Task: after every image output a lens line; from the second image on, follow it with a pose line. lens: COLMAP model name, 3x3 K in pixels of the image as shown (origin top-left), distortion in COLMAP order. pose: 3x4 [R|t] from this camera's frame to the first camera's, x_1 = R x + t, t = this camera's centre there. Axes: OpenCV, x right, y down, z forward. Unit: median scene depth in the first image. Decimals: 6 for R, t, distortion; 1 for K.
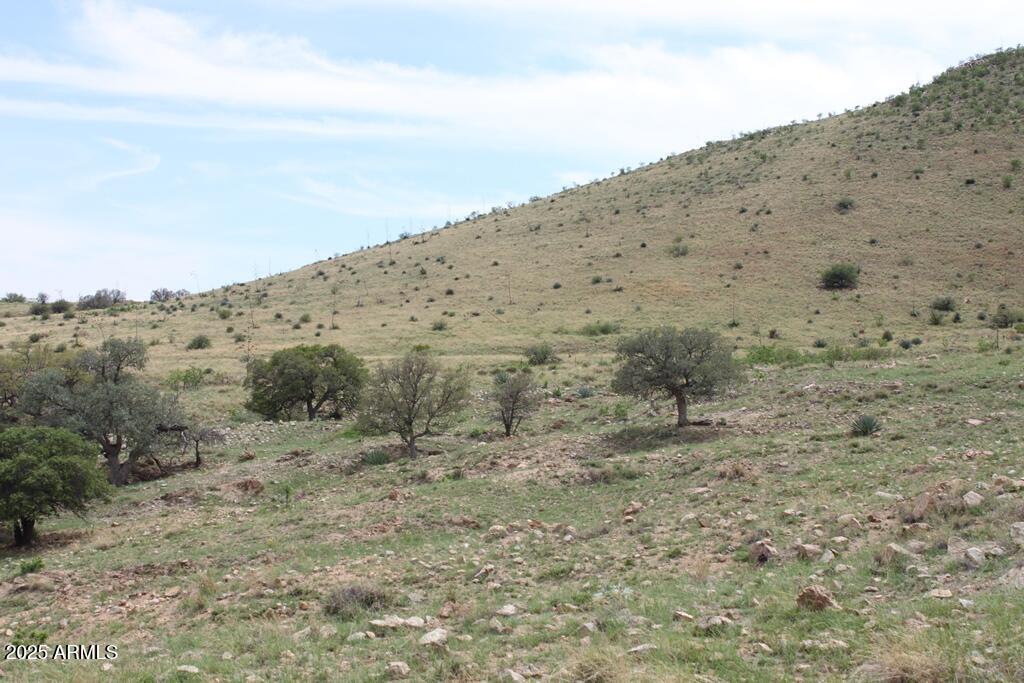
lens RADIAL K [[1659.2, 0, 509.6], [0, 1659.2, 345.3], [0, 0, 1]] dist [-0.001434, 0.000000]
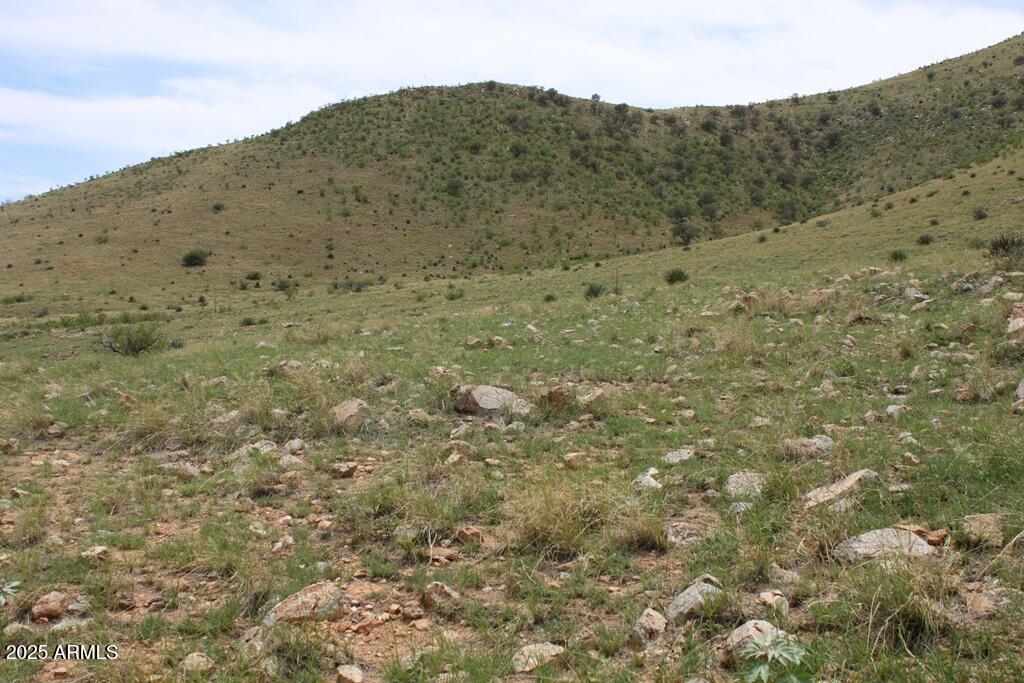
lens RADIAL K [[1188.9, 0, 511.7], [0, 1188.9, 338.3], [0, 0, 1]] dist [-0.054704, 0.000000]
pose [[0.941303, -0.037760, 0.335443, 0.075370], [0.021701, 0.998437, 0.051495, -0.012300], [-0.336864, -0.041192, 0.940652, -0.113001]]
